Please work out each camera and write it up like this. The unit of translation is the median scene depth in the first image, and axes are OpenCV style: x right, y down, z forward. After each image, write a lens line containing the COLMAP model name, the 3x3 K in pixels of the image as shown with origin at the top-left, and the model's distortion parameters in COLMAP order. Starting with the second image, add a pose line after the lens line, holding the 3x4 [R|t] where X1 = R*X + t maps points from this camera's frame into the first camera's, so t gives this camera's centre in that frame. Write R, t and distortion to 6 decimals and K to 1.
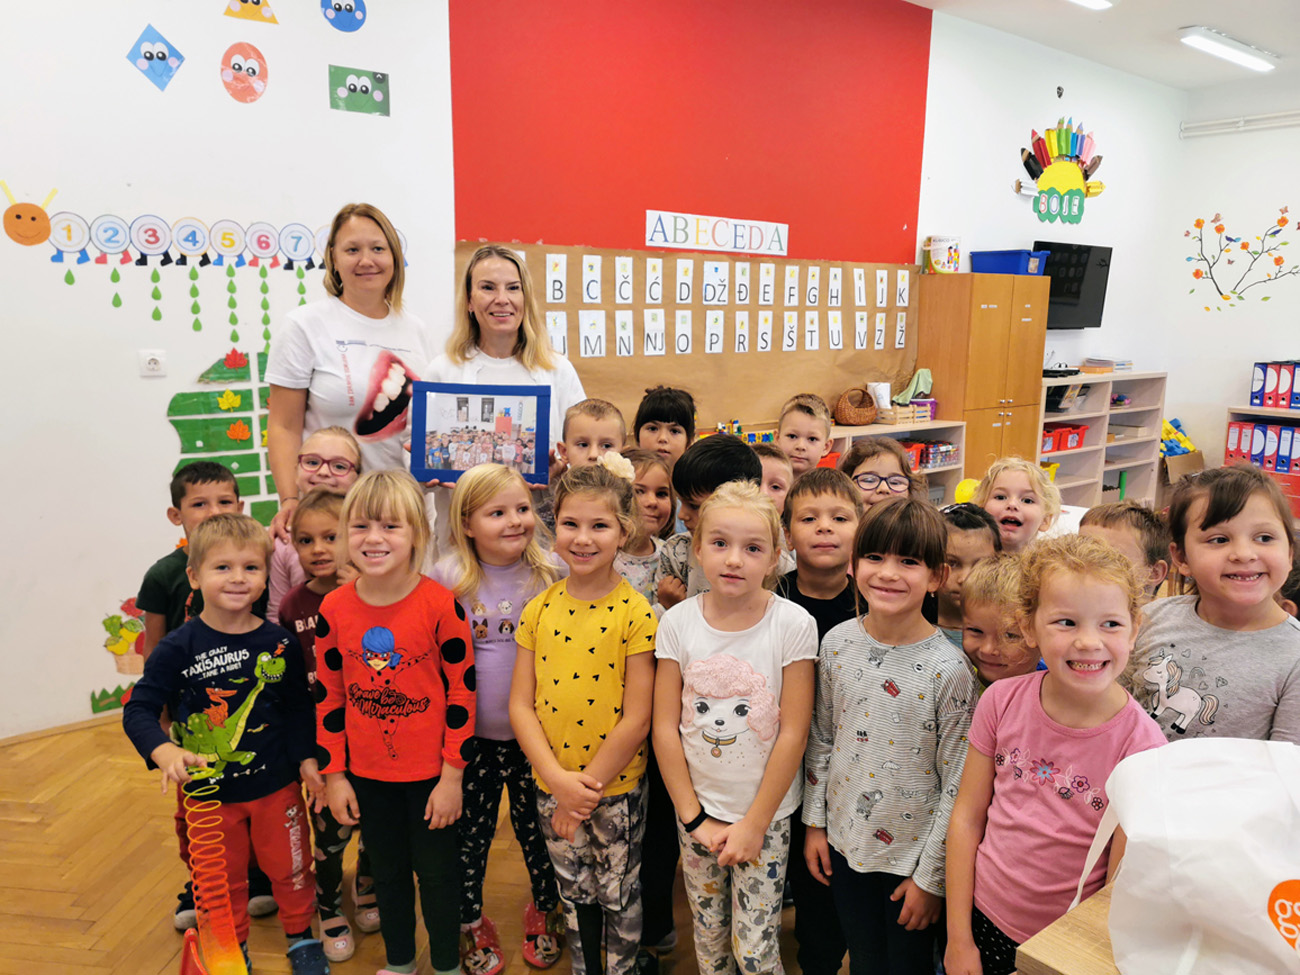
lens RADIAL K [[1002.2, 0, 674.1], [0, 1002.2, 486.7], [0, 0, 1]] dist [0.062749, -0.076796]
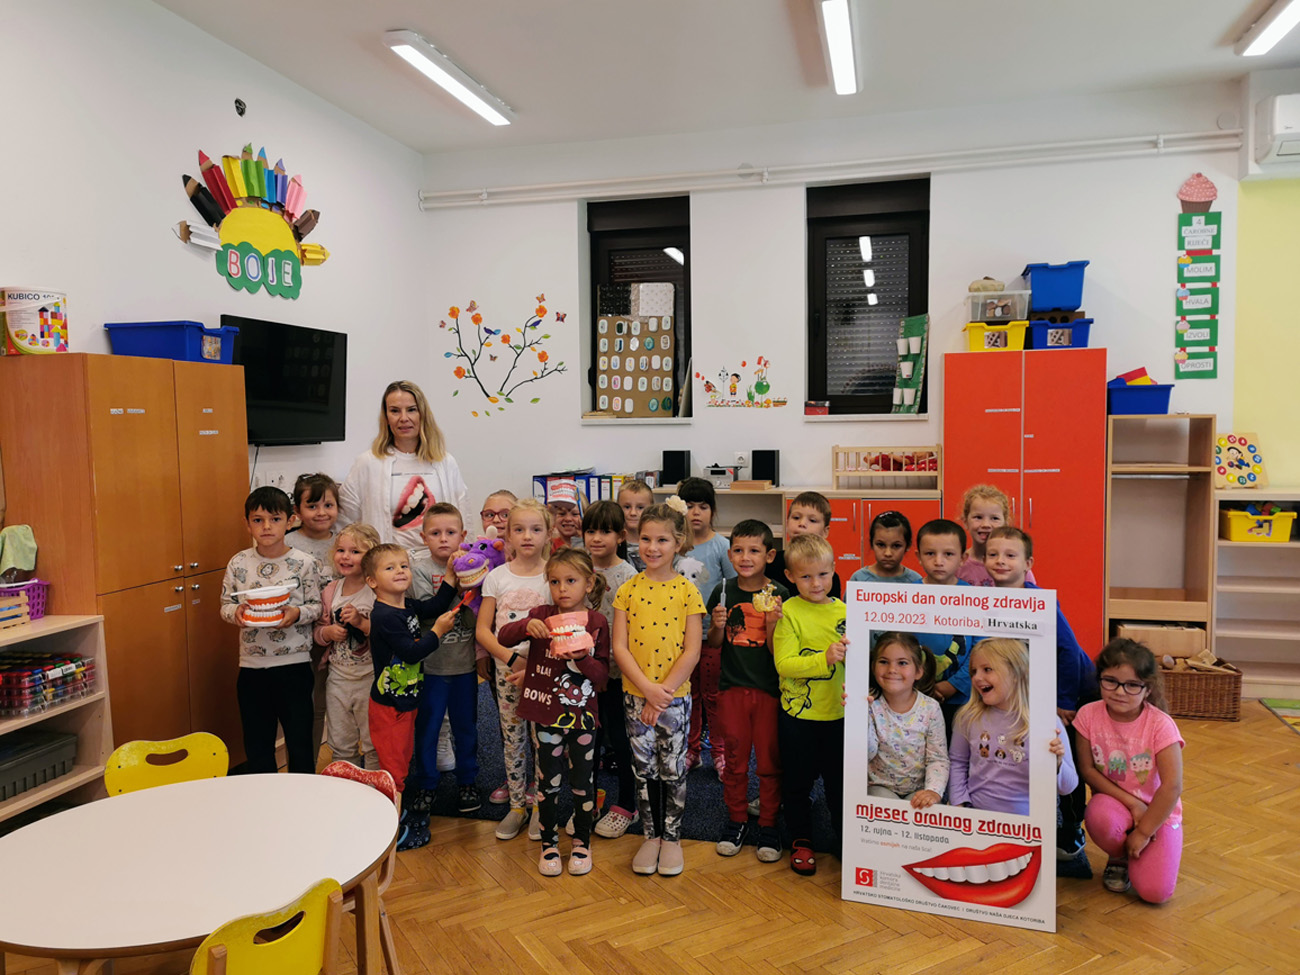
lens RADIAL K [[1002.2, 0, 645.5], [0, 1002.2, 487.3], [0, 0, 1]] dist [0.062749, -0.076796]
pose [[0.806252, -0.064355, 0.588062, 0.200948], [0.128802, 0.989314, -0.068325, -0.055859], [-0.577380, 0.130831, 0.805925, 0.353365]]
